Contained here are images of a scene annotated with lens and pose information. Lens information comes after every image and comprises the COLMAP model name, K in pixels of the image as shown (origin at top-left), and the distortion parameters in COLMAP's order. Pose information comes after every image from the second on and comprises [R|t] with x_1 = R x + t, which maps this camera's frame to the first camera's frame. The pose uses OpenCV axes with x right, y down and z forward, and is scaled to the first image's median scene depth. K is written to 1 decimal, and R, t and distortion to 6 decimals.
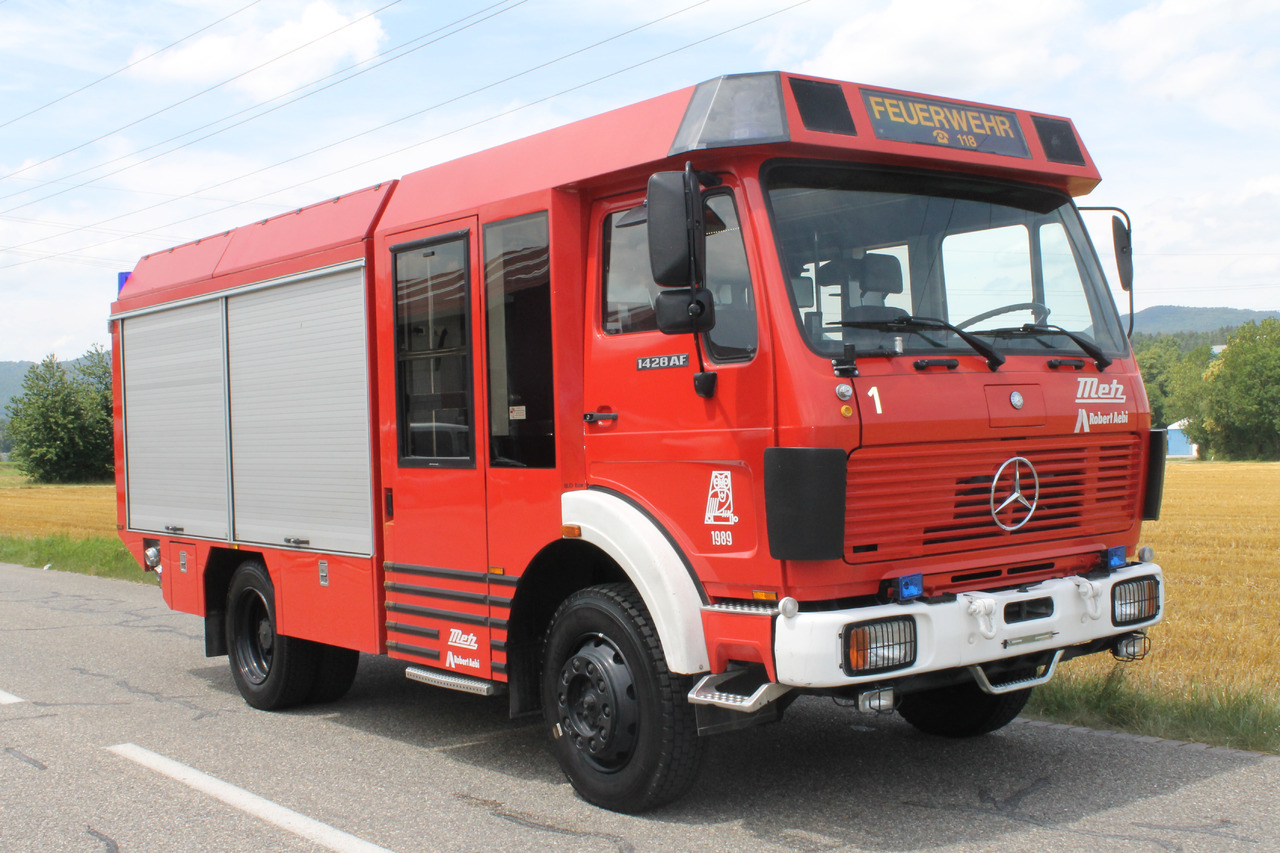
lens RADIAL K [[1490.7, 0, 640.0], [0, 1490.7, 426.5], [0, 0, 1]] dist [-0.021989, -0.008193]
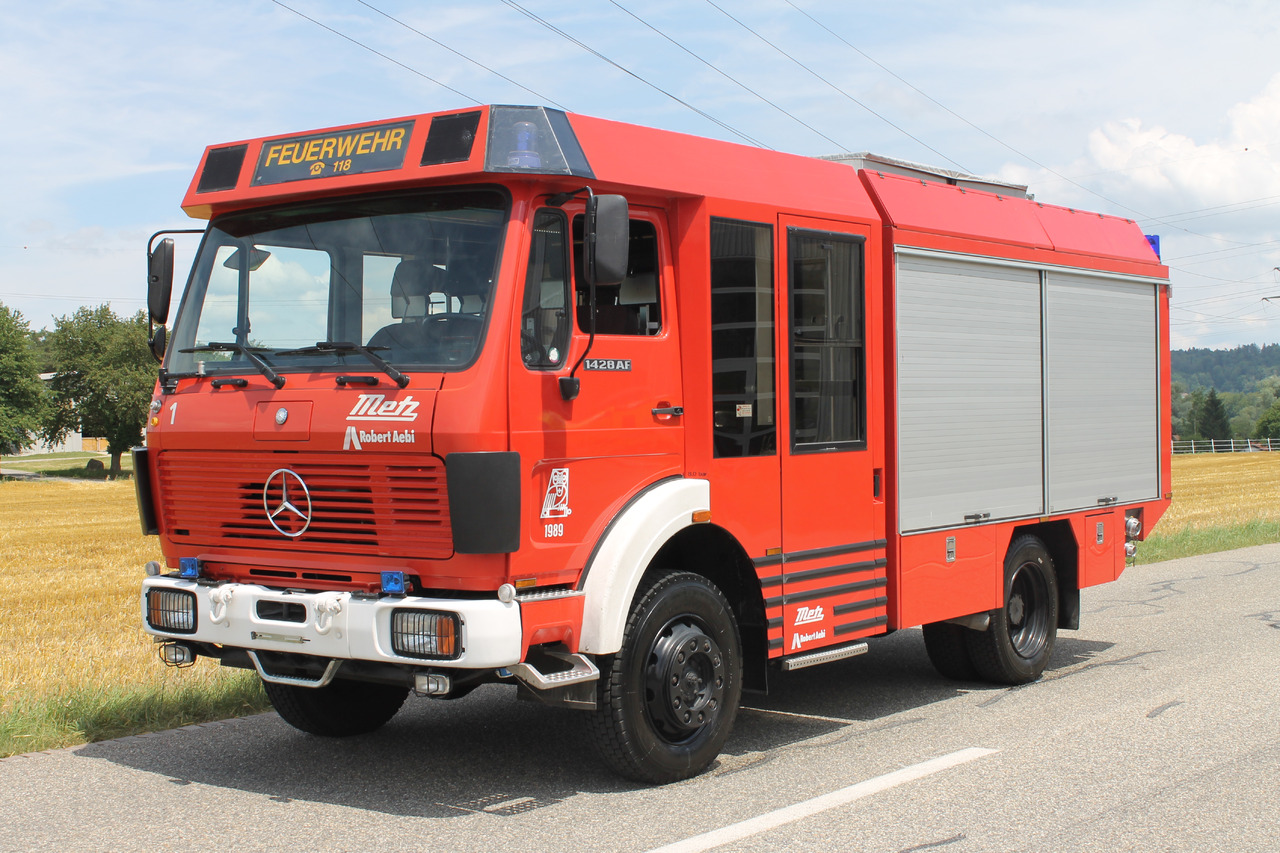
lens RADIAL K [[1382.2, 0, 640.3], [0, 1382.2, 469.5], [0, 0, 1]] dist [0.005893, 0.001860]
pose [[0.354587, 0.070719, -0.932345, 1.243264], [-0.005482, 0.997276, 0.073560, -0.052648], [0.935007, -0.020973, 0.354009, 0.865667]]
